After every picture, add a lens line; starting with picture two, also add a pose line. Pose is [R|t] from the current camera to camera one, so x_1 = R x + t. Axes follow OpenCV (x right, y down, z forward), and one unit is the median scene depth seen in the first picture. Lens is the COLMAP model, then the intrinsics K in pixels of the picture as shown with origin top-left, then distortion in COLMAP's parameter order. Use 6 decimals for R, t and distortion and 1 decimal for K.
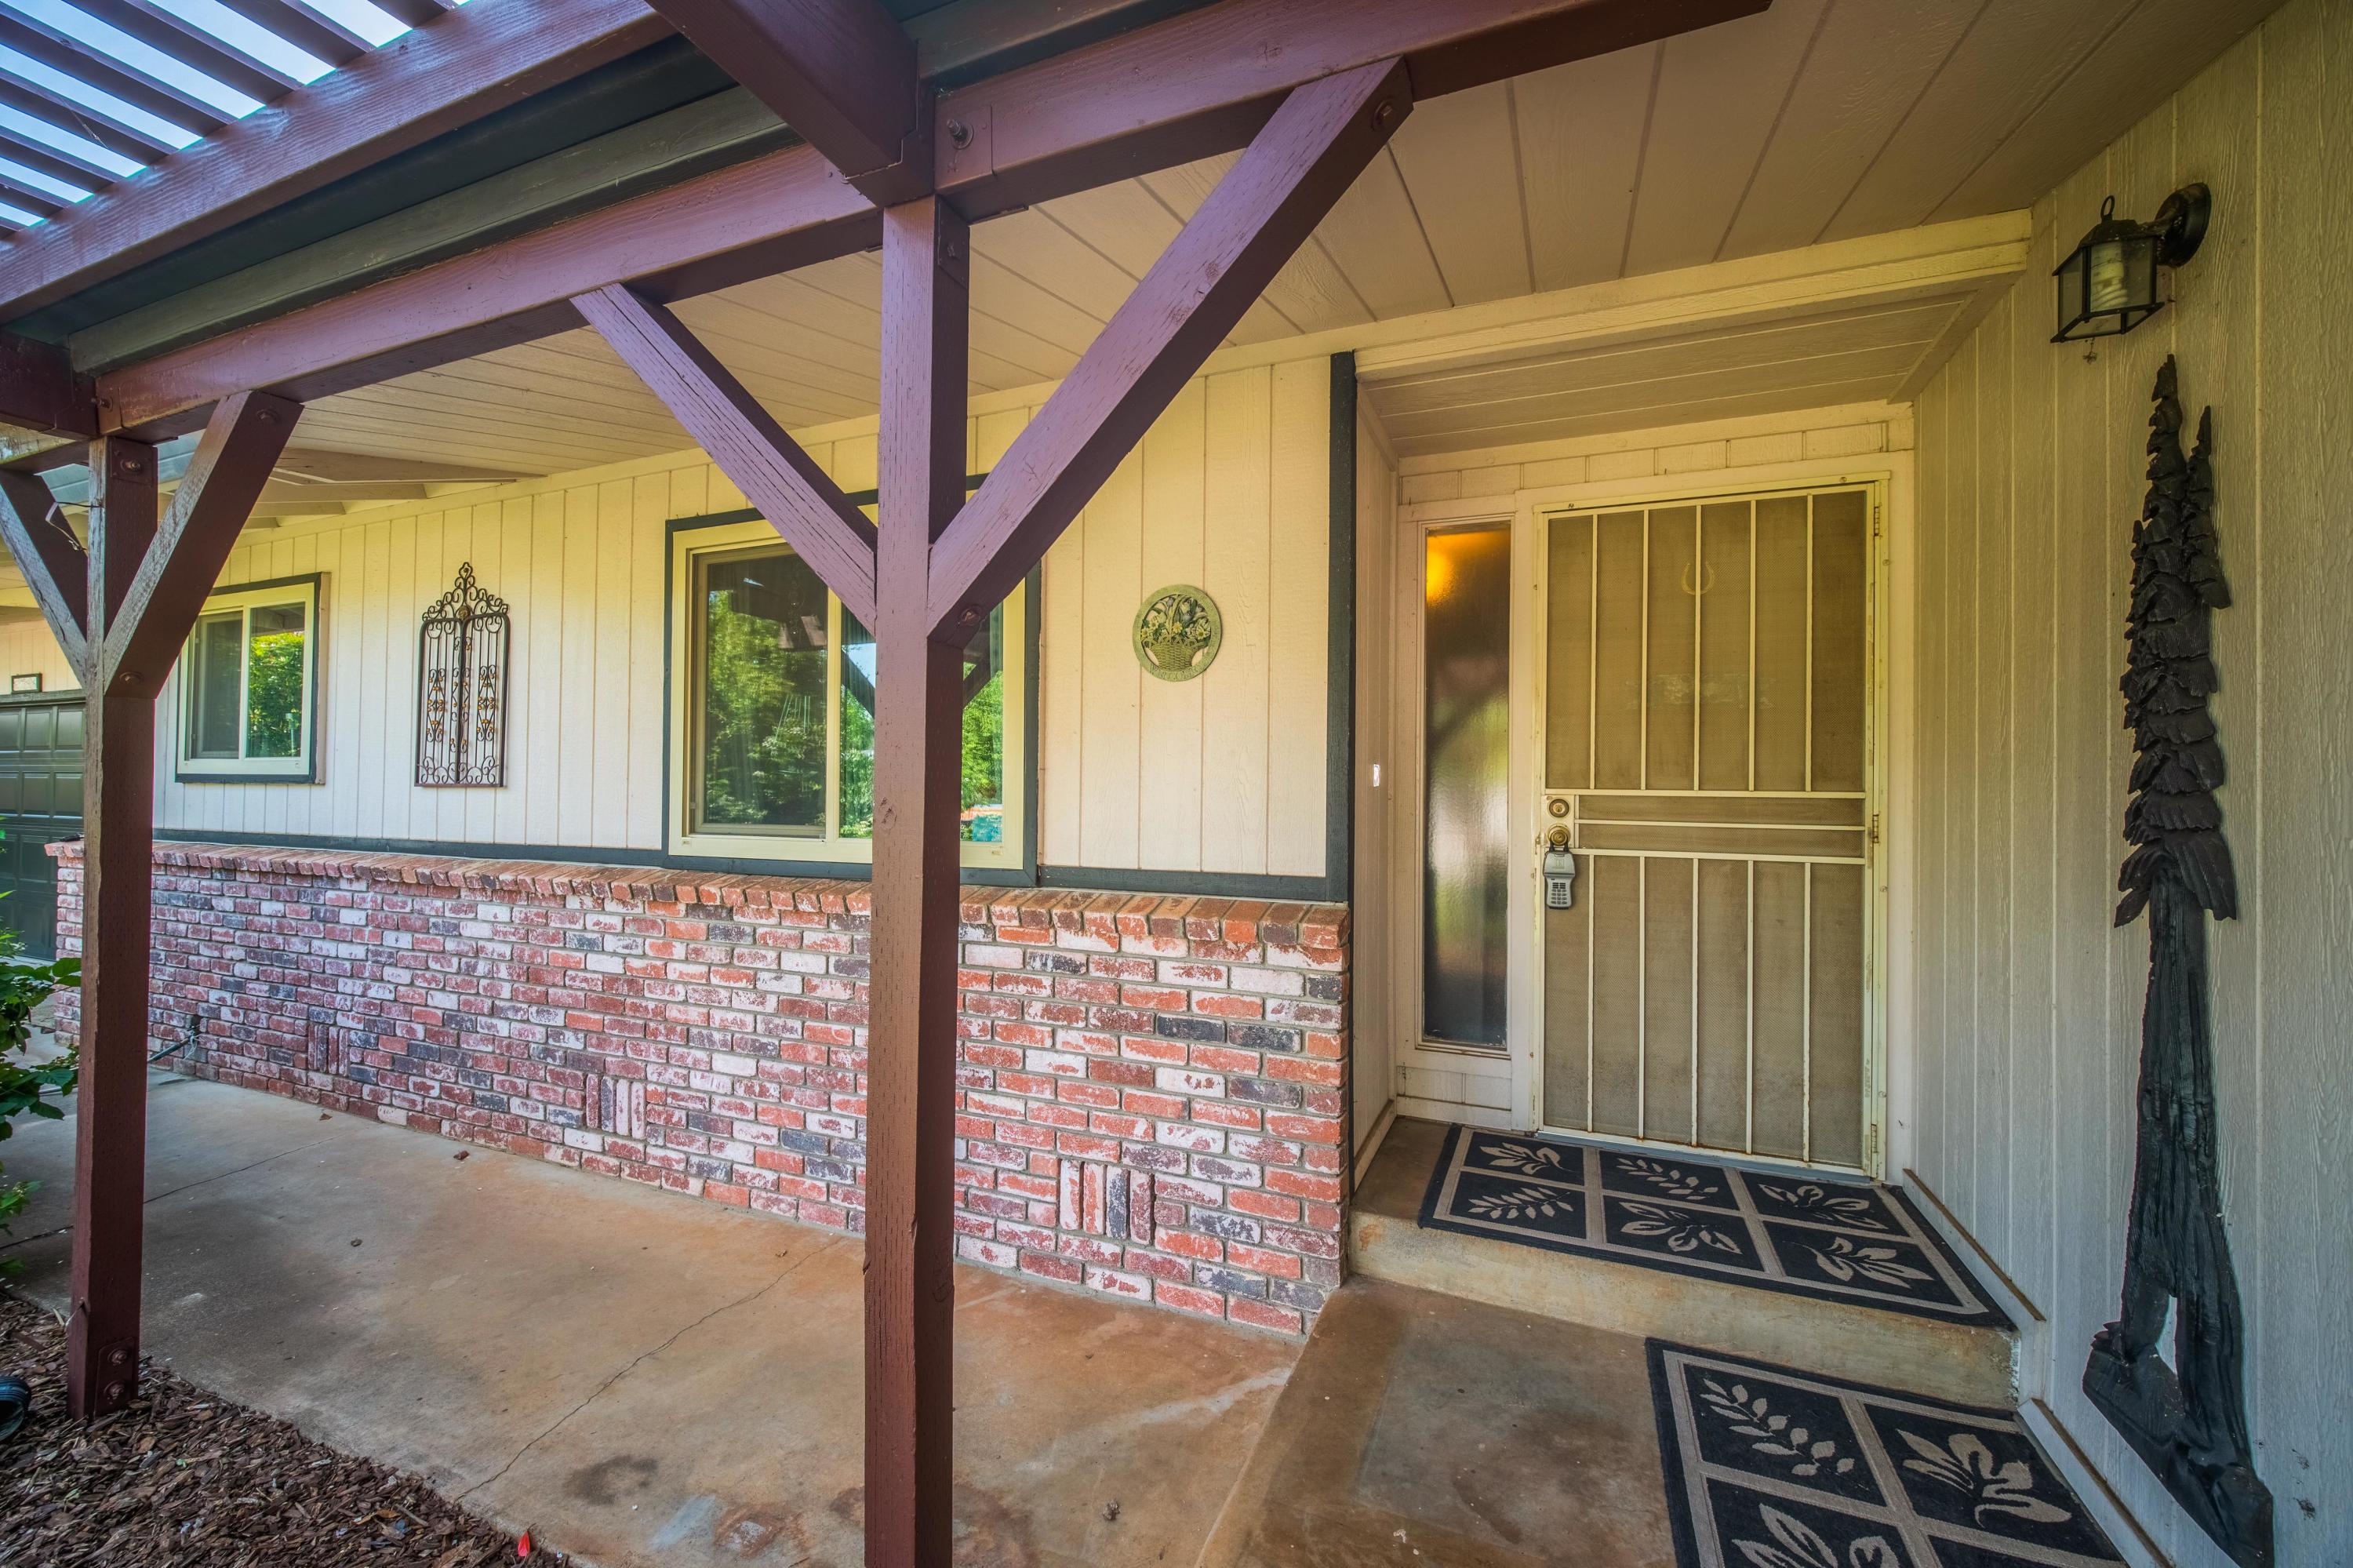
lens RADIAL K [[938.8, 0, 1166.5], [0, 938.8, 777.6], [0, 0, 1]] dist [0.001015, -0.000497]
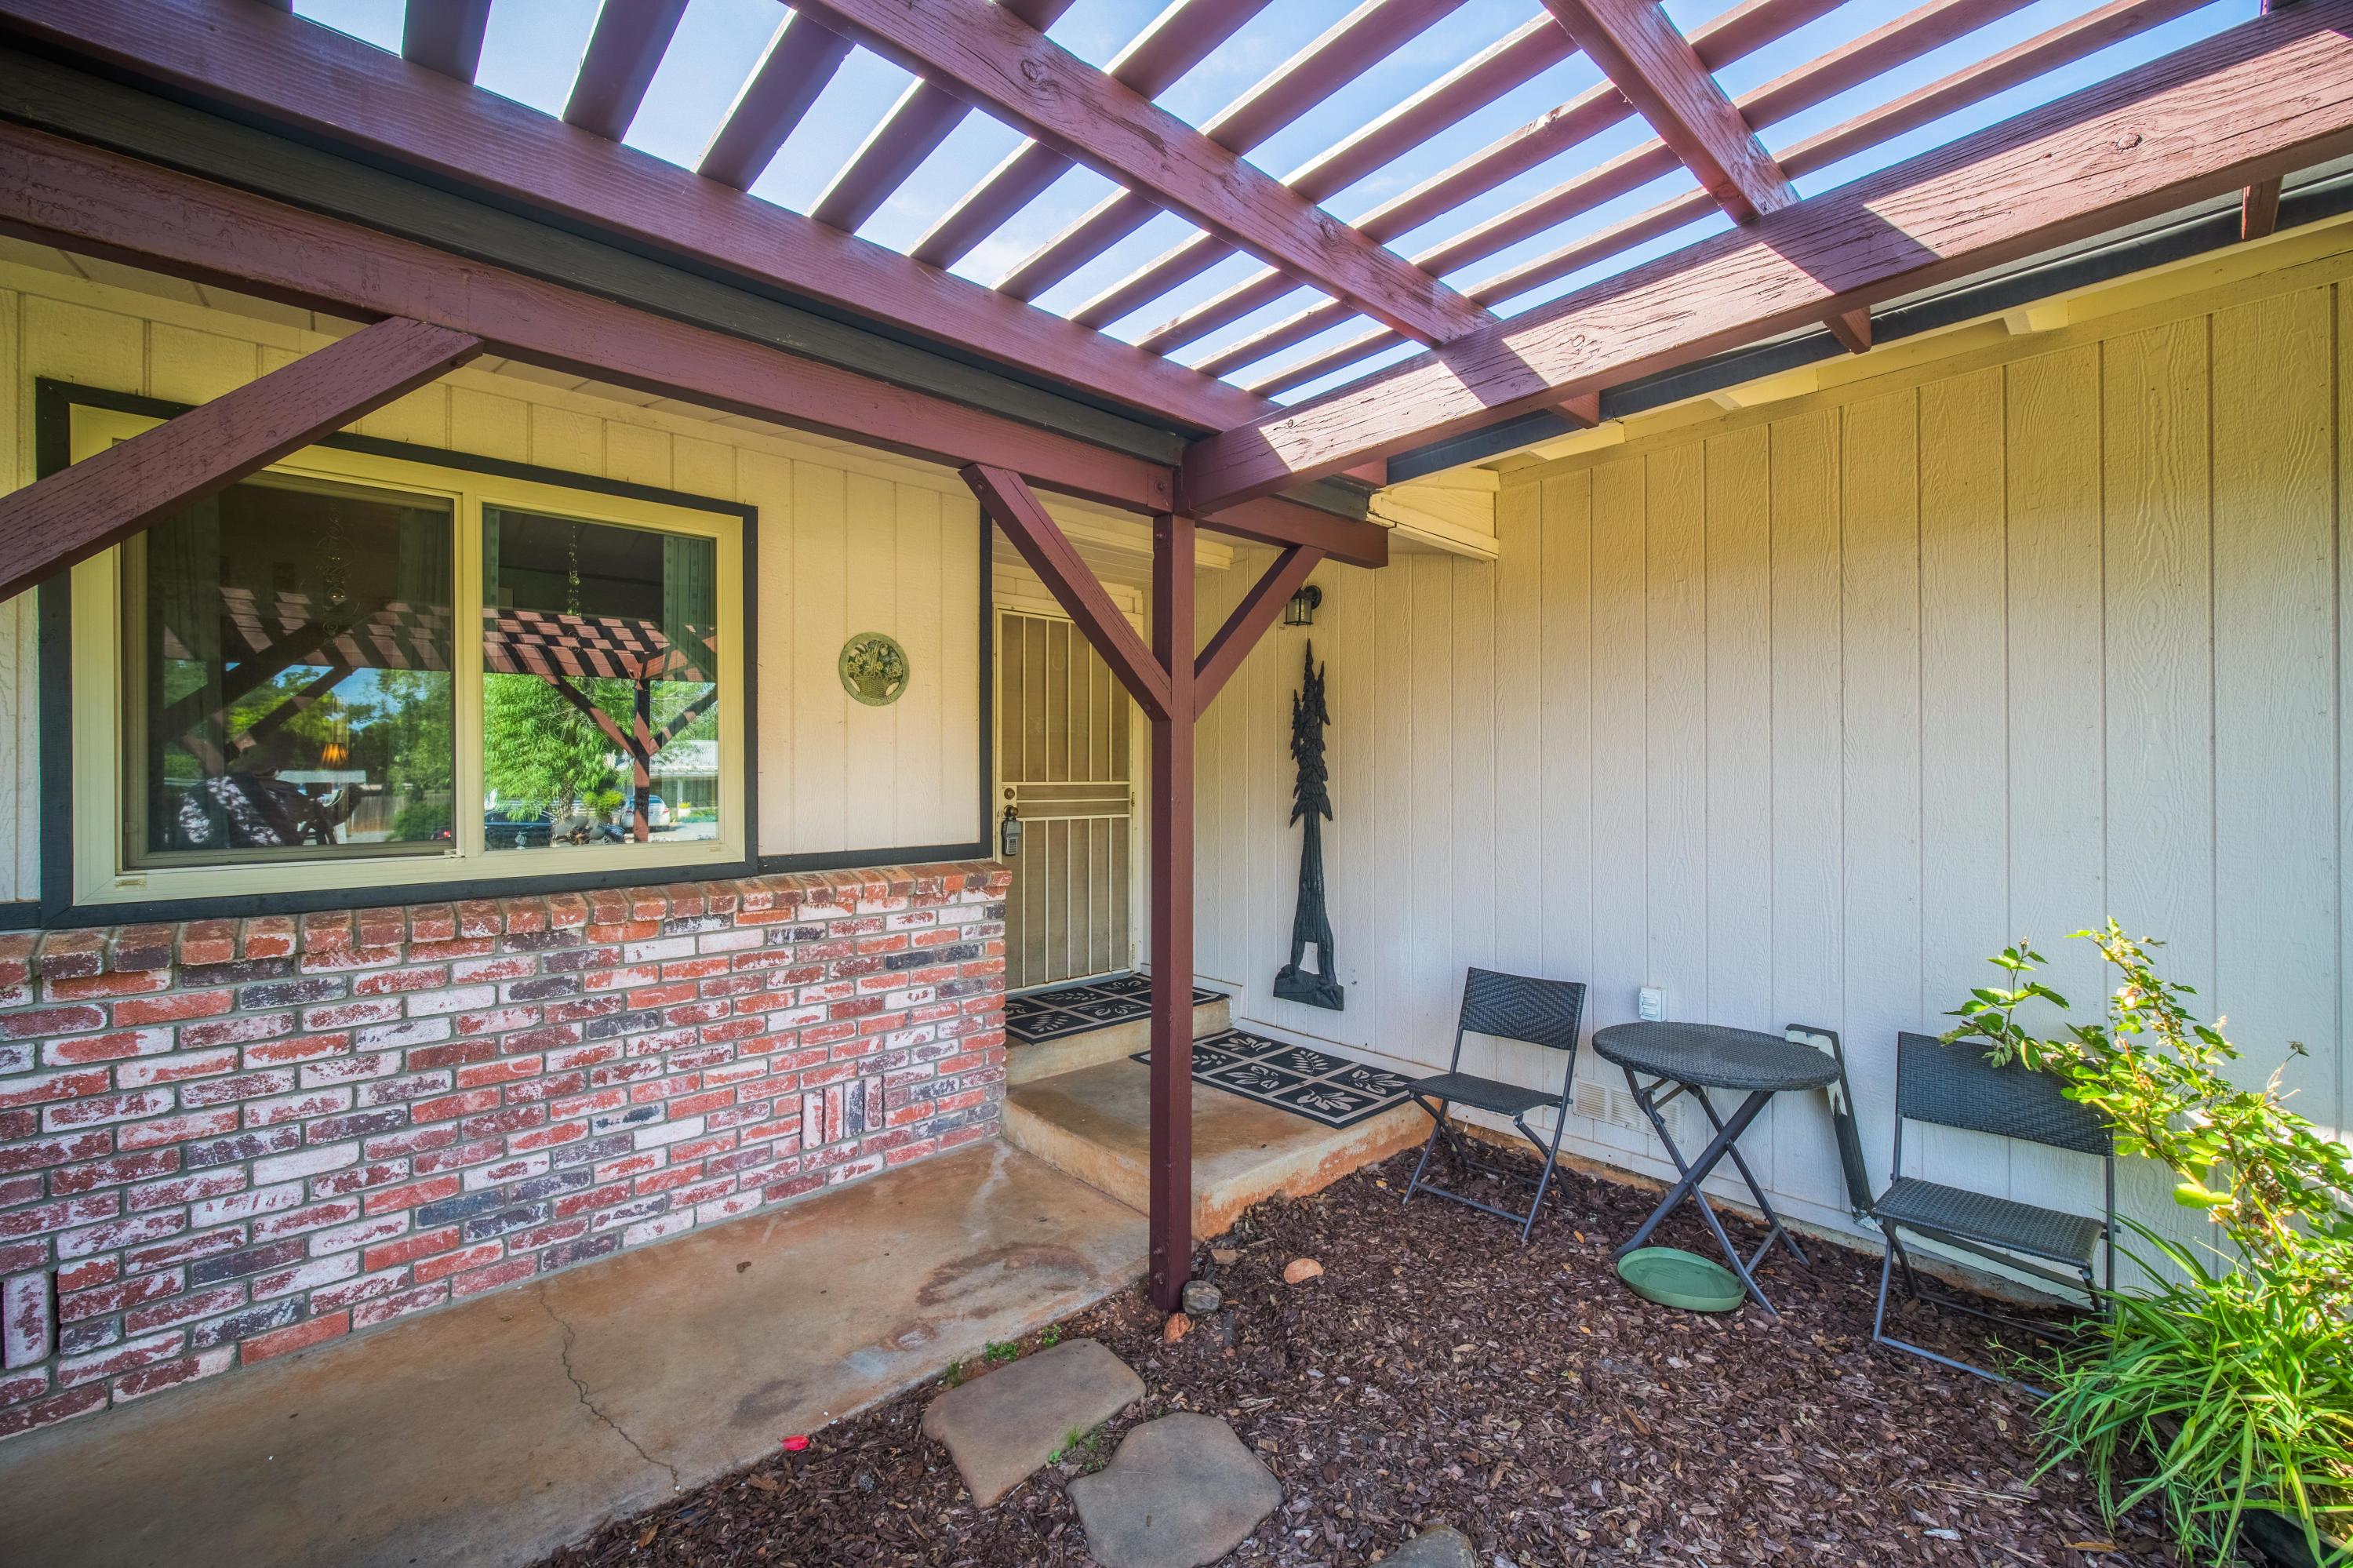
lens RADIAL K [[938.8, 0, 1176.7], [0, 938.8, 777.7], [0, 0, 1]] dist [0.001015, -0.000497]
pose [[0.417856, -0.012314, 0.908430, -1.023937], [-0.006229, 0.999846, 0.016418, -0.026001], [-0.908492, -0.012519, 0.417715, 0.061657]]
